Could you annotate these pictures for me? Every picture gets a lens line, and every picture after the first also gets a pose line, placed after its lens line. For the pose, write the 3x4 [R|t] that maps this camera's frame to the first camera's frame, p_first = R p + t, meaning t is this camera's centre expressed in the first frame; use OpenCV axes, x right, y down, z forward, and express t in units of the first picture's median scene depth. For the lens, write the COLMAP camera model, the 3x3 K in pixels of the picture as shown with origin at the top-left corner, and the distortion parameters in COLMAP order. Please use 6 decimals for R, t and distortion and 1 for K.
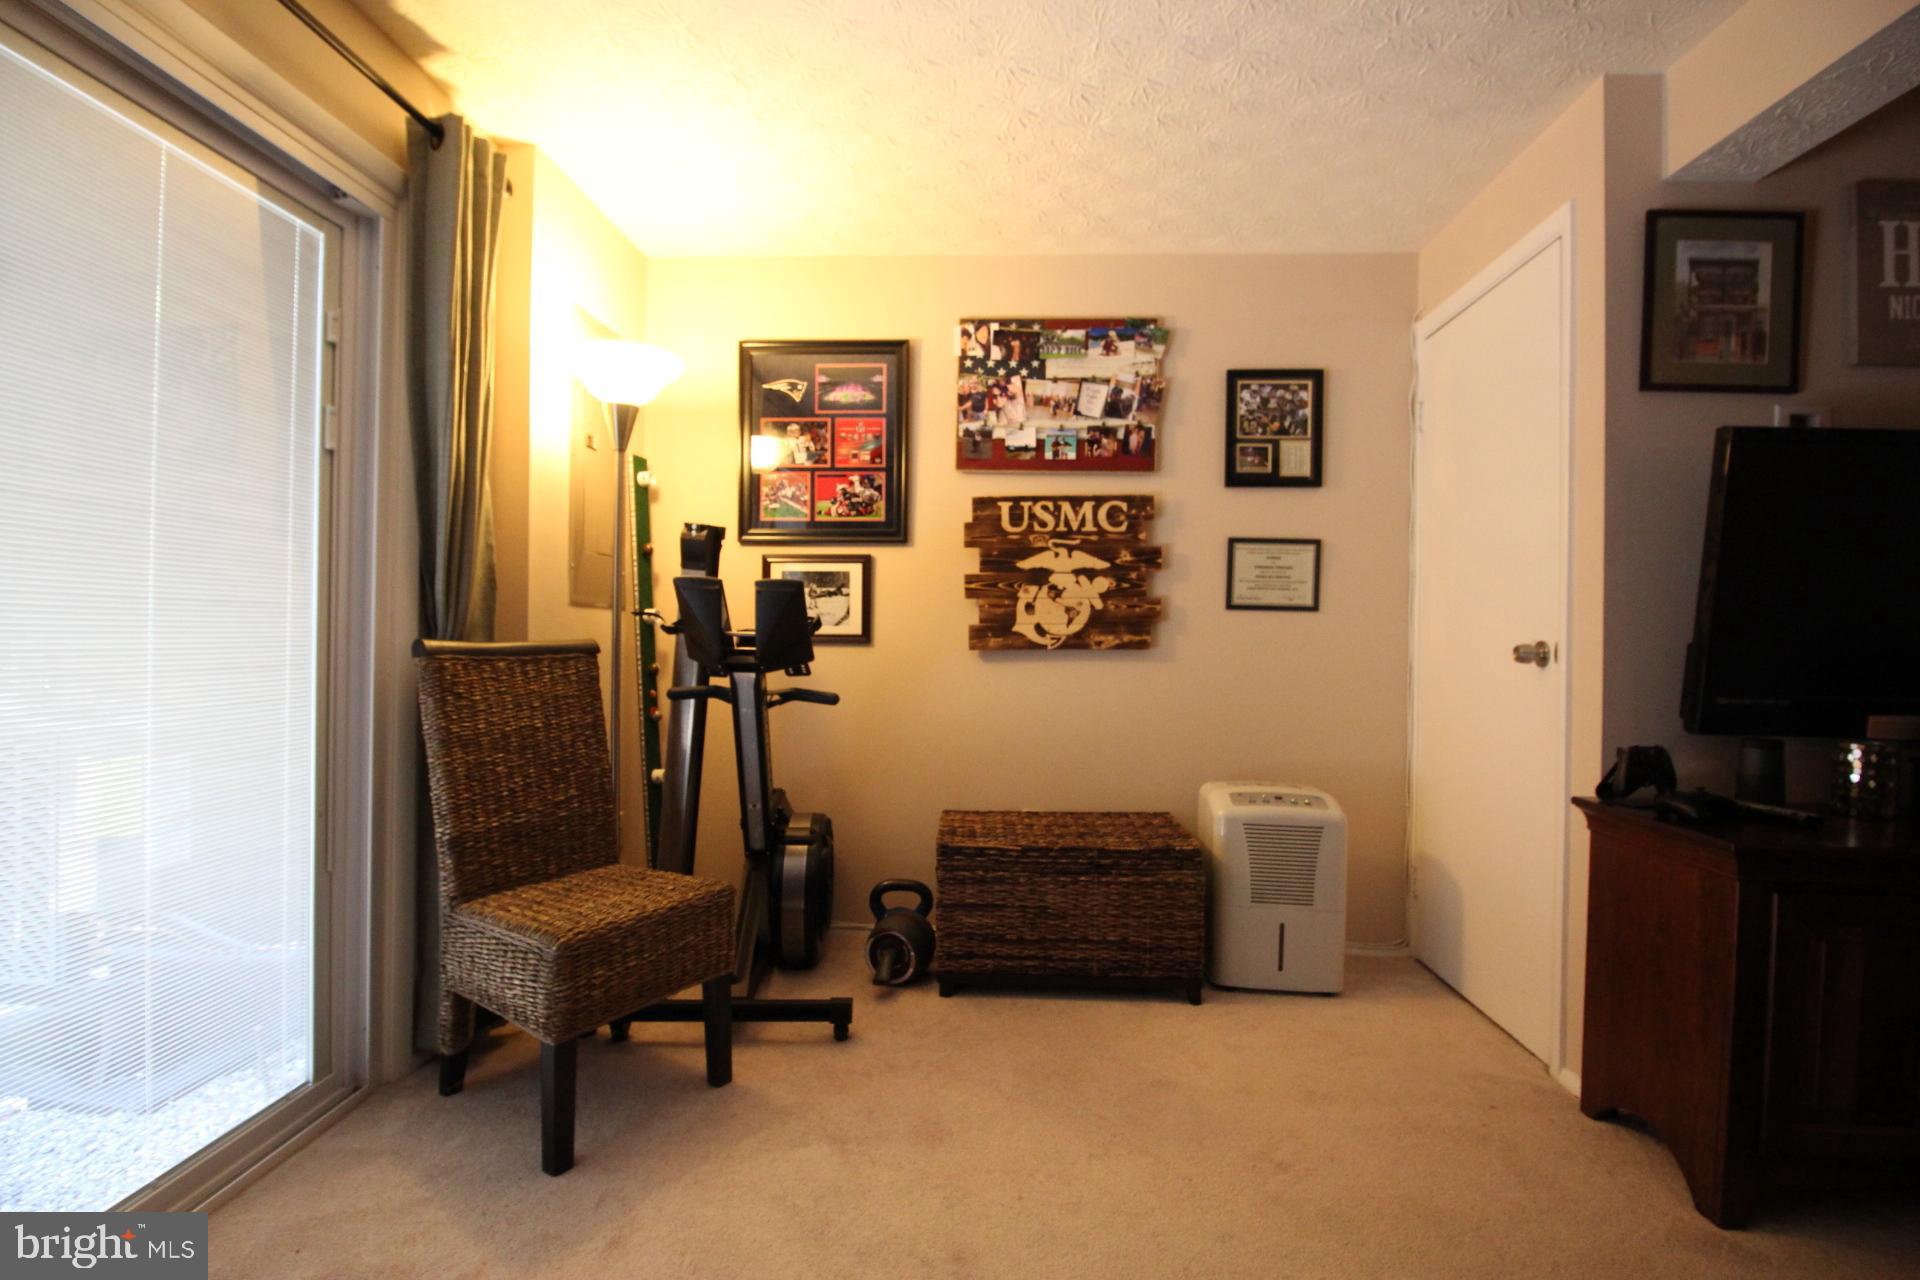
lens RADIAL K [[889.3, 0, 950.1], [0, 889.3, 631.1], [0, 0, 1]] dist [-0.001814, -0.012379]
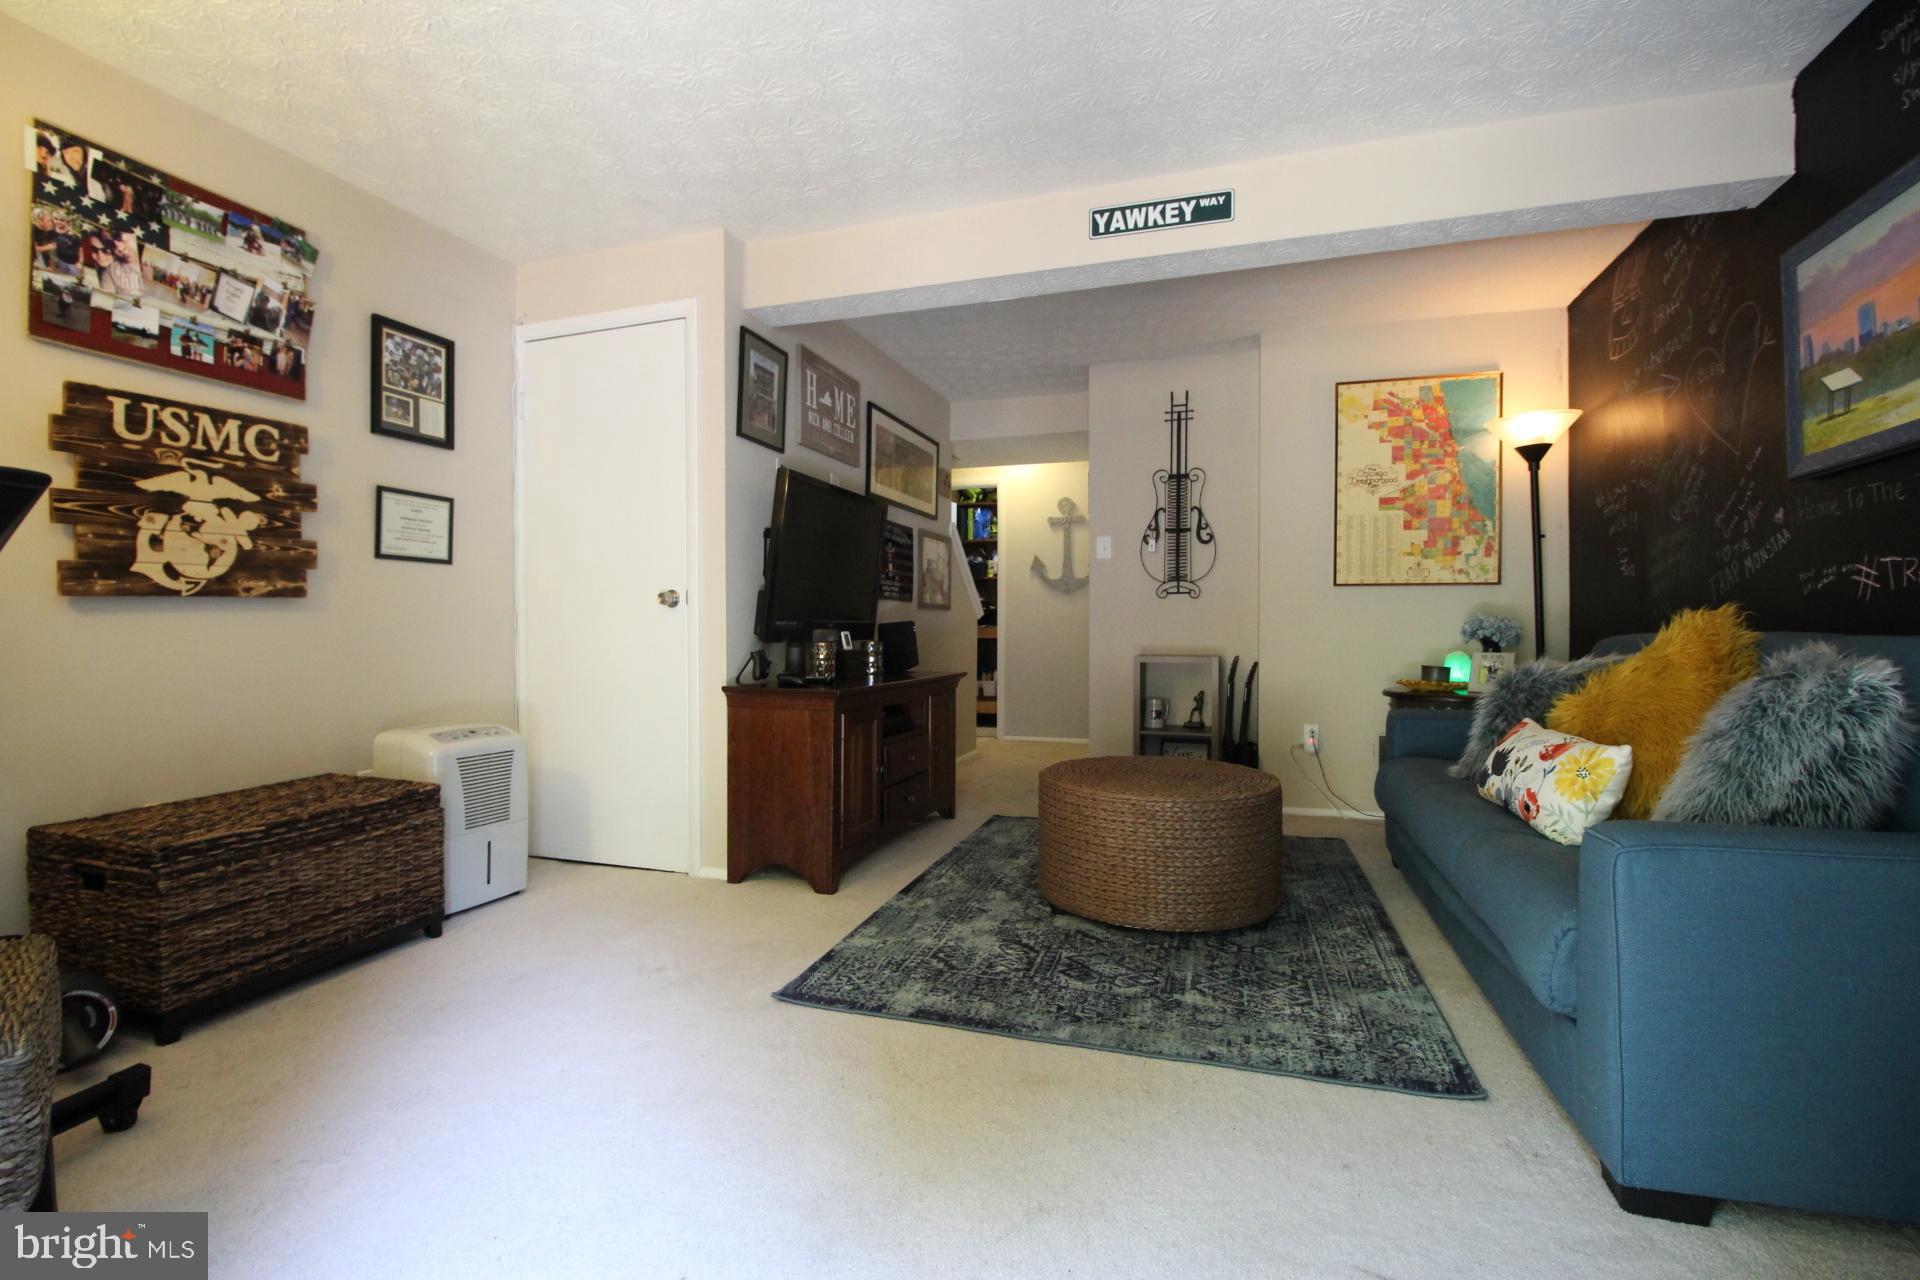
lens RADIAL K [[889.3, 0, 950.1], [0, 889.3, 631.1], [0, 0, 1]] dist [-0.001814, -0.012379]
pose [[0.246314, -0.022462, 0.968930, -0.484043], [0.002593, 0.999743, 0.022518, 0.035841], [-0.969187, -0.003034, 0.246309, 0.142677]]
